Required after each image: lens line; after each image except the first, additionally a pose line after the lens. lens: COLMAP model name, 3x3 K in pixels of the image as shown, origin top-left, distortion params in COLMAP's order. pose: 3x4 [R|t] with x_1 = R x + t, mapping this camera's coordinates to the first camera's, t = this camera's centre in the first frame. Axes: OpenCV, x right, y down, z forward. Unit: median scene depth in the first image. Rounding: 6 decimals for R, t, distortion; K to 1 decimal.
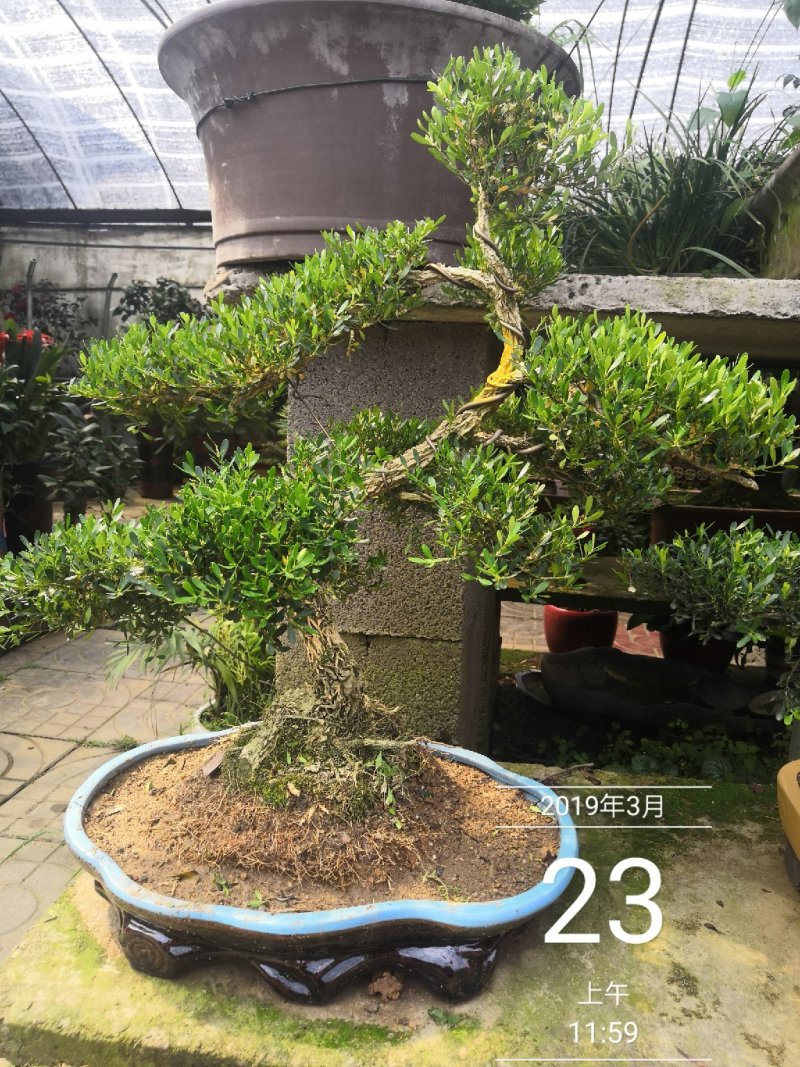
lens RADIAL K [[833.7, 0, 400.0], [0, 833.7, 533.5], [0, 0, 1]] dist [-0.026463, 0.057894]
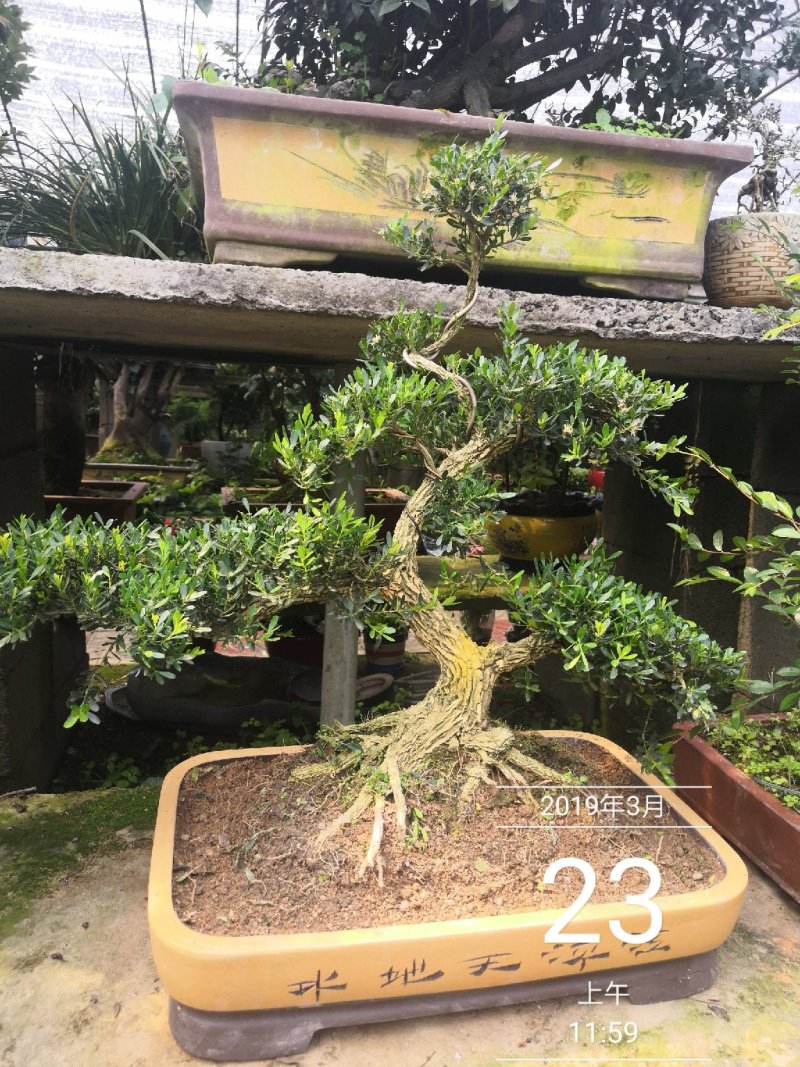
lens RADIAL K [[833.7, 0, 400.0], [0, 833.7, 533.5], [0, 0, 1]] dist [-0.026463, 0.057894]
pose [[0.932314, -0.056892, 0.357147, 0.365235], [0.060173, 0.998186, 0.001929, 0.026890], [-0.356608, 0.019692, 0.934046, 0.004364]]
